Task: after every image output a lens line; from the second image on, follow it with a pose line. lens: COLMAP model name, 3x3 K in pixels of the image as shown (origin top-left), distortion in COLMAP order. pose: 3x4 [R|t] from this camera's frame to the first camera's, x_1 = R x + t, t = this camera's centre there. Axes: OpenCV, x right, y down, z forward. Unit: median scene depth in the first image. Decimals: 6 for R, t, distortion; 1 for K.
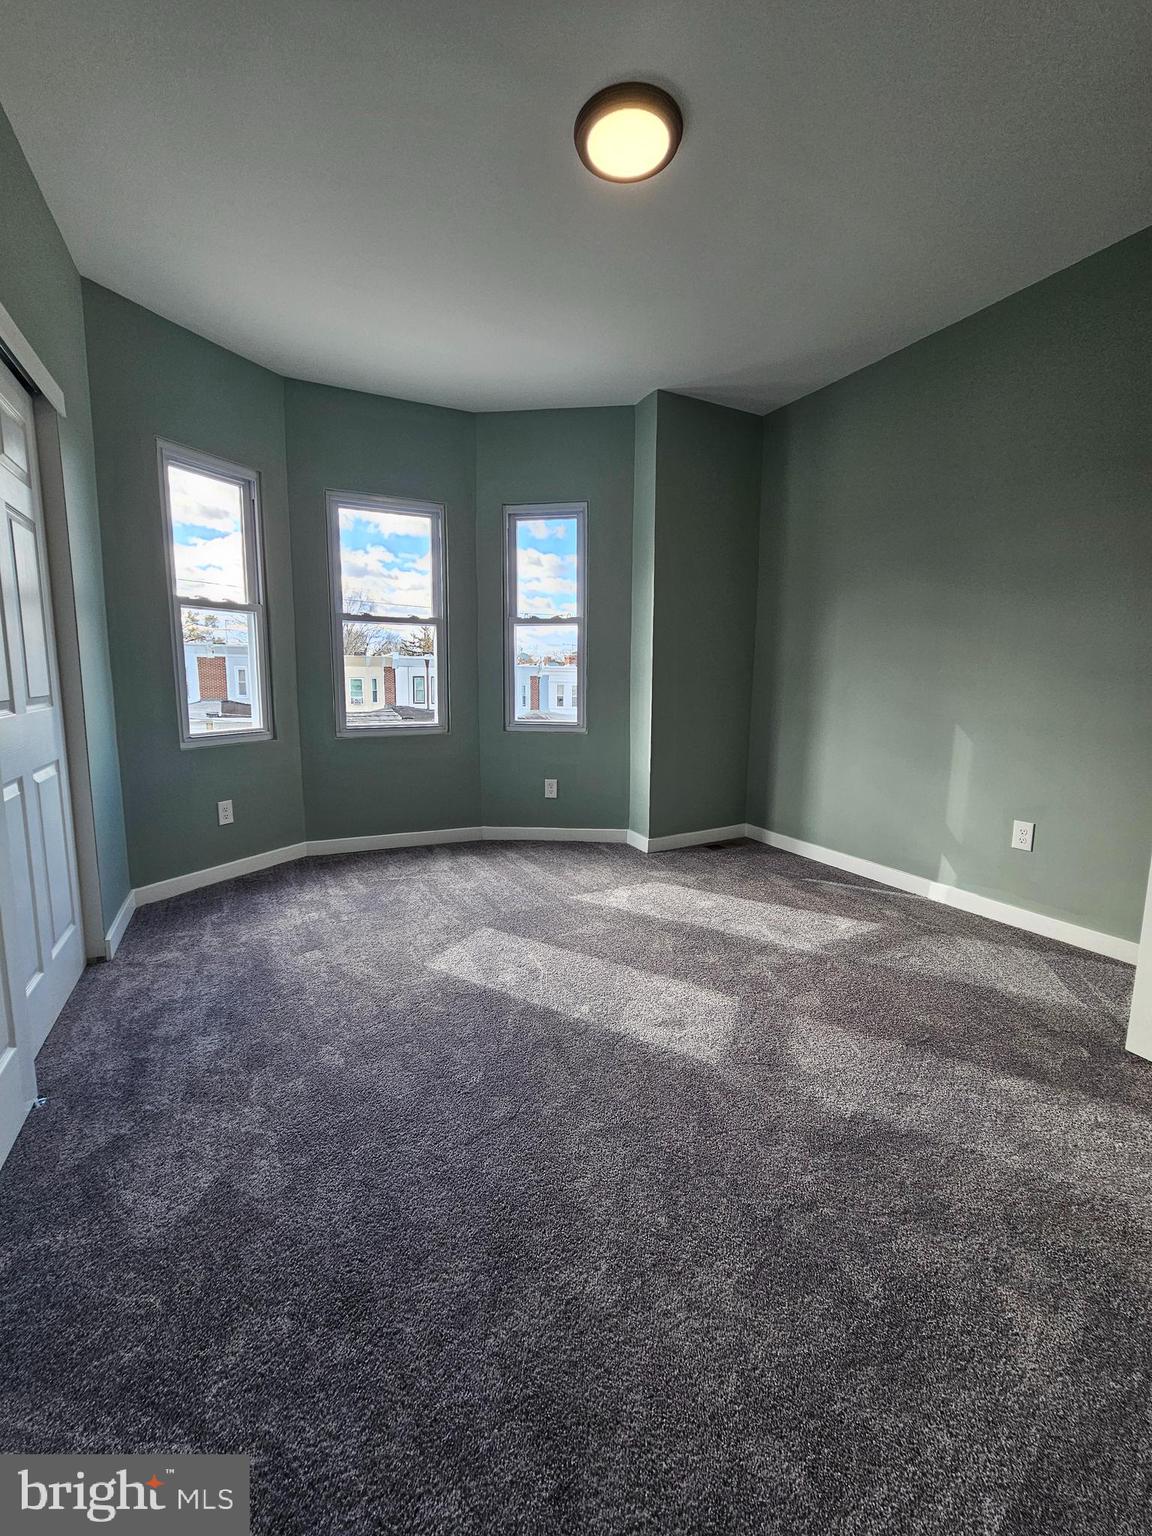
lens RADIAL K [[629.4, 0, 570.2], [0, 629.4, 764.0], [0, 0, 1]] dist [-0.004606, 0.001814]
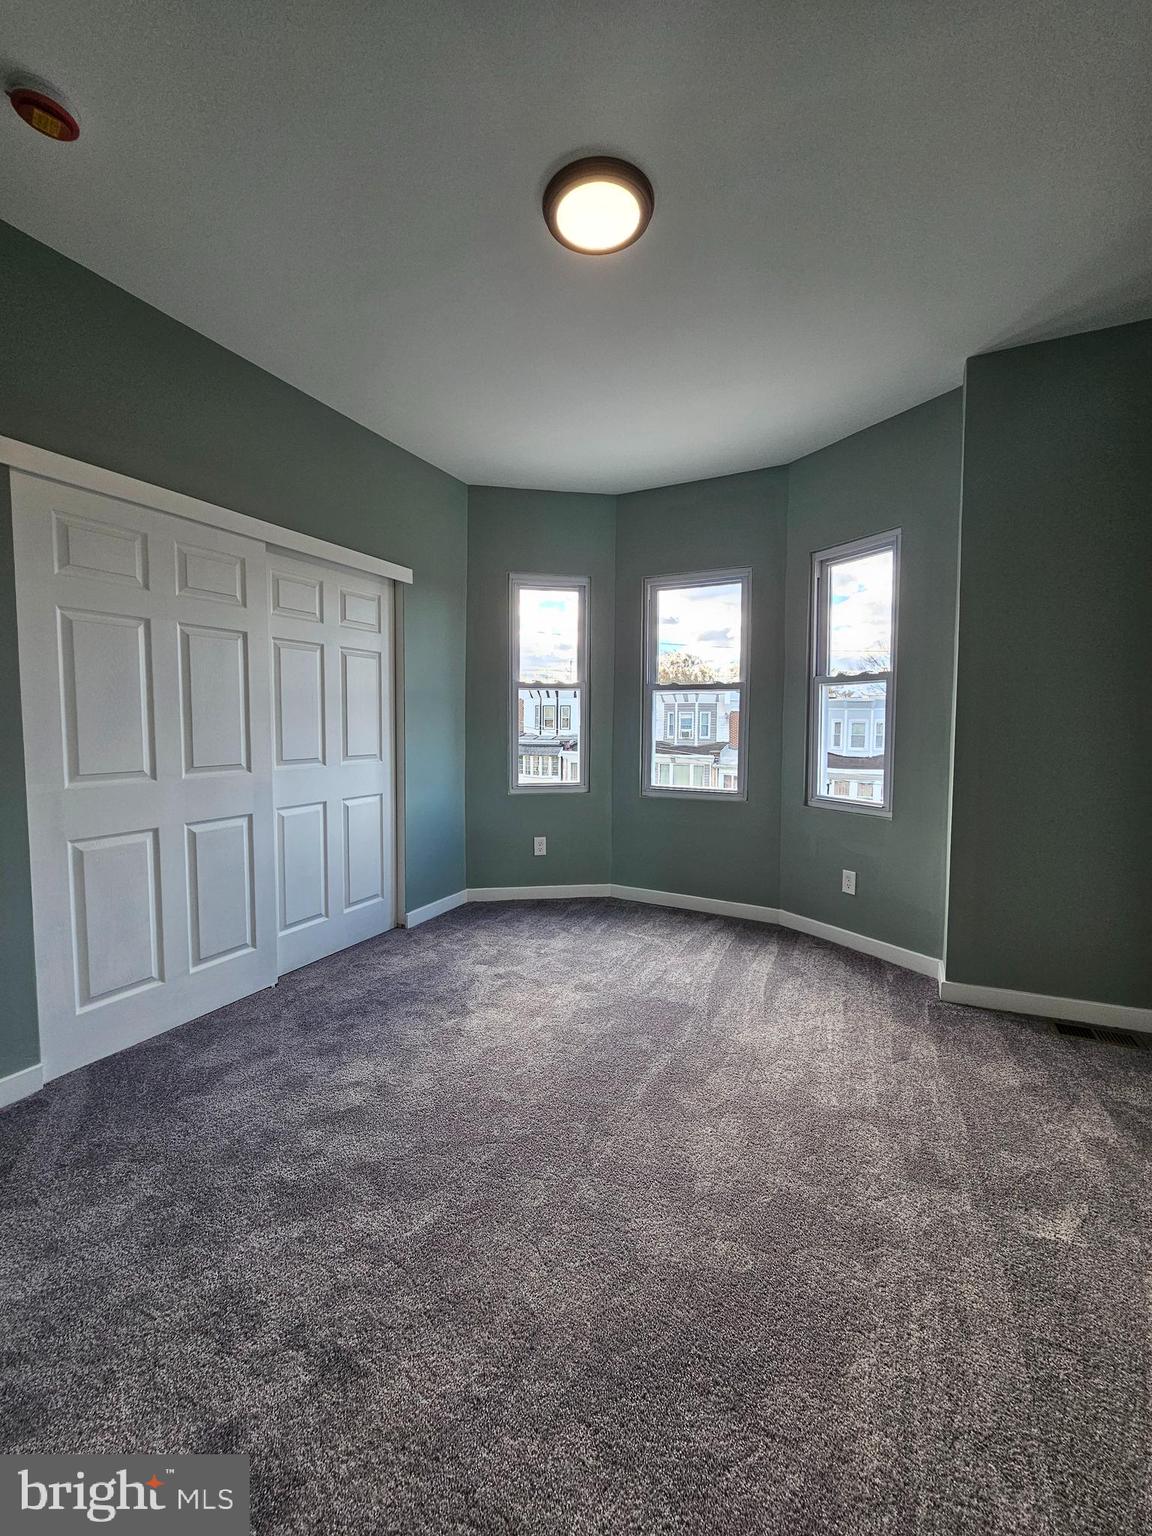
lens RADIAL K [[629.4, 0, 563.8], [0, 629.4, 763.6], [0, 0, 1]] dist [-0.004606, 0.001814]
pose [[0.590448, 0.048391, -0.805624, 0.468130], [-0.114538, 0.993122, -0.024293, -0.059868], [0.798907, 0.106618, 0.591929, 0.248407]]
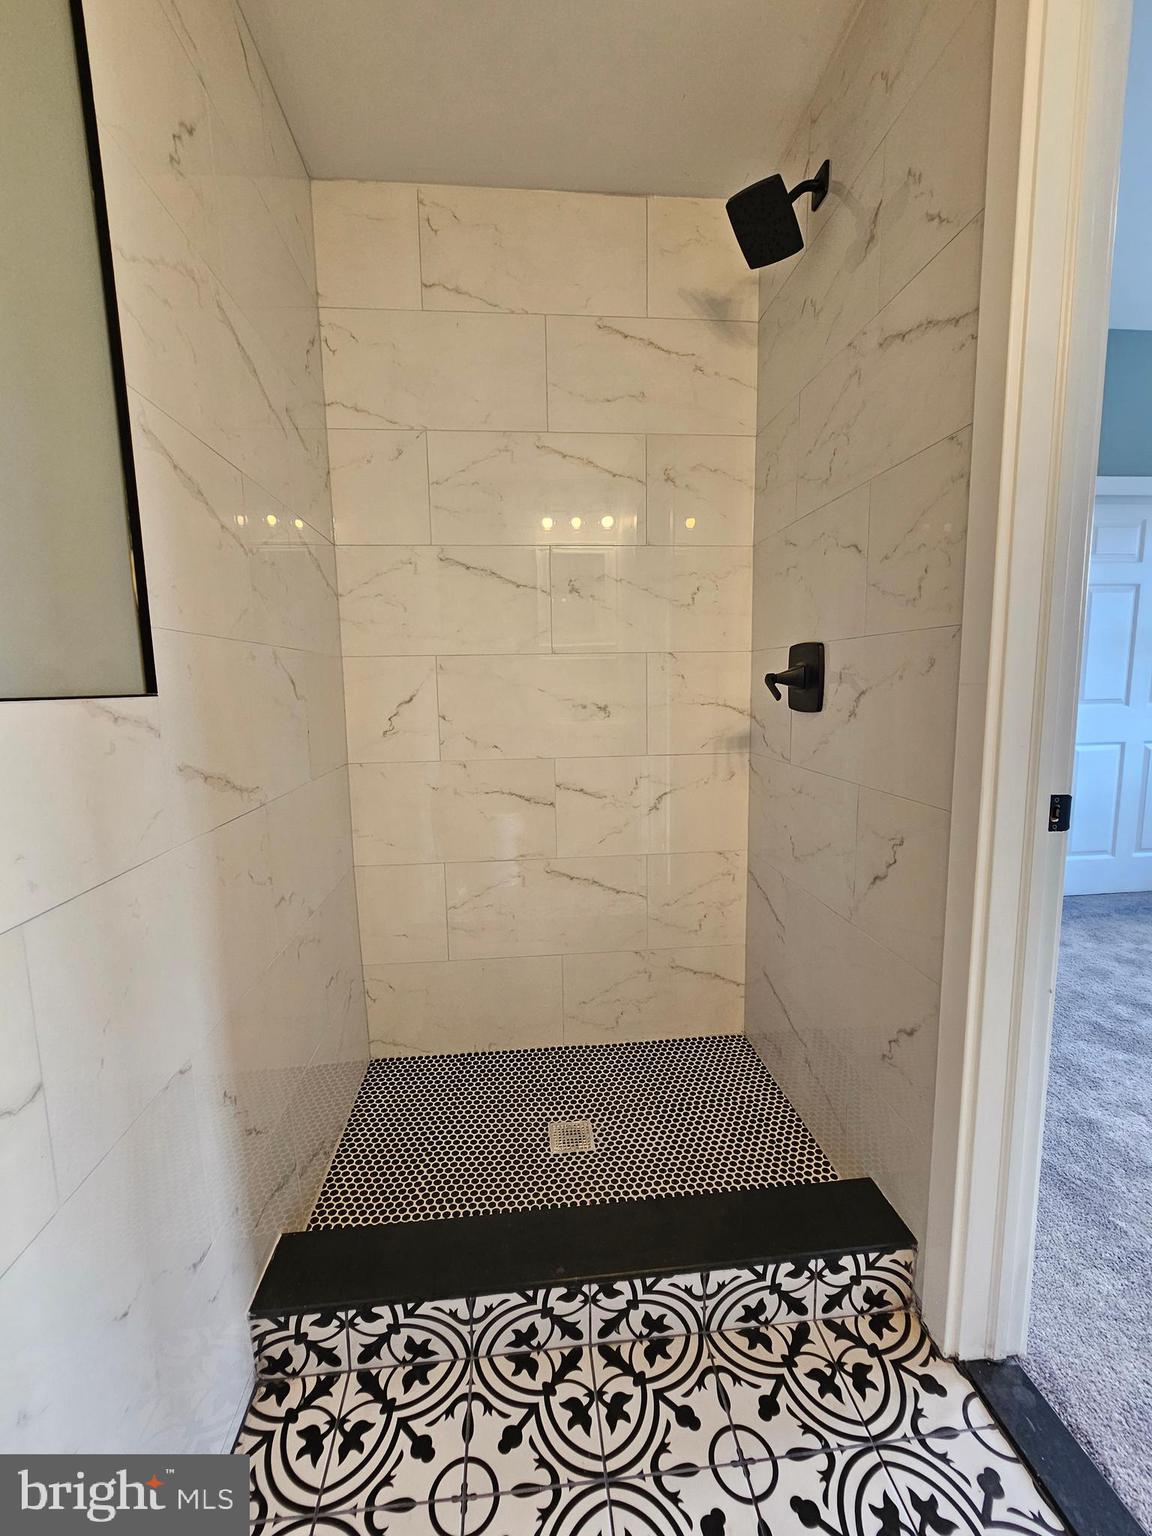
lens RADIAL K [[629.4, 0, 573.6], [0, 629.4, 760.0], [0, 0, 1]] dist [-0.004606, 0.001814]
pose [[-0.375887, 0.130663, -0.917407, 0.689429], [-0.104260, 0.977760, 0.181977, -0.045395], [0.920781, 0.164051, -0.353905, 0.100225]]
